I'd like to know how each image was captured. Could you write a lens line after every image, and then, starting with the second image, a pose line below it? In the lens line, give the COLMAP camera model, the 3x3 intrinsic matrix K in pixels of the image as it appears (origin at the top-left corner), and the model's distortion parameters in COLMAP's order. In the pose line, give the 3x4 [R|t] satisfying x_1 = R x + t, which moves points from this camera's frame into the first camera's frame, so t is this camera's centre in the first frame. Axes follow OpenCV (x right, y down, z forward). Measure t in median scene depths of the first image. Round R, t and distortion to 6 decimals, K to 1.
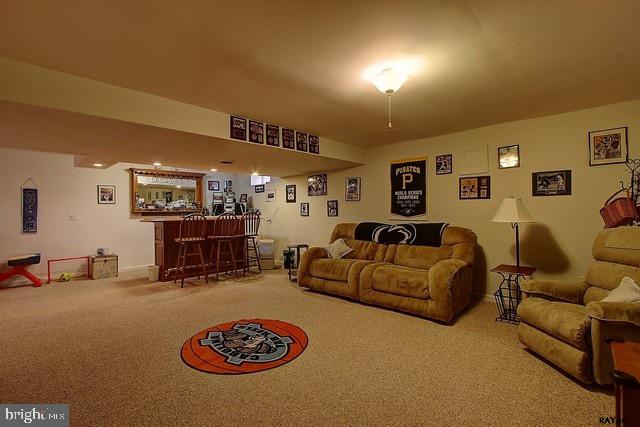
lens RADIAL K [[292.8, 0, 320.0], [0, 292.8, 212.8], [0, 0, 1]] dist [-0.012751, 0.001618]
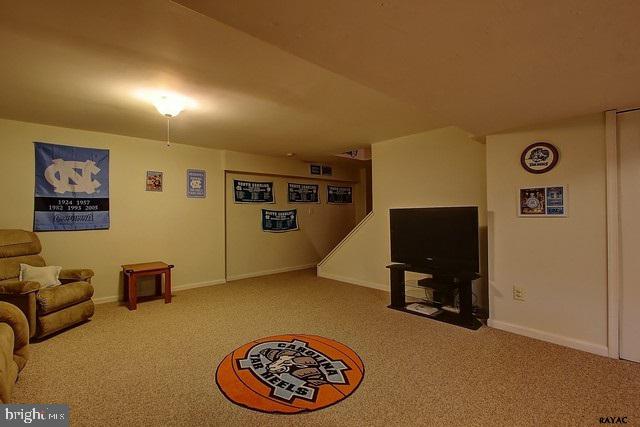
lens RADIAL K [[292.8, 0, 319.8], [0, 292.8, 212.6], [0, 0, 1]] dist [-0.012751, 0.001618]
pose [[-0.995856, 0.025465, 0.087304, -0.437312], [0.025264, 0.999675, -0.003414, 0.004610], [-0.087363, -0.001195, -0.996176, 1.918489]]
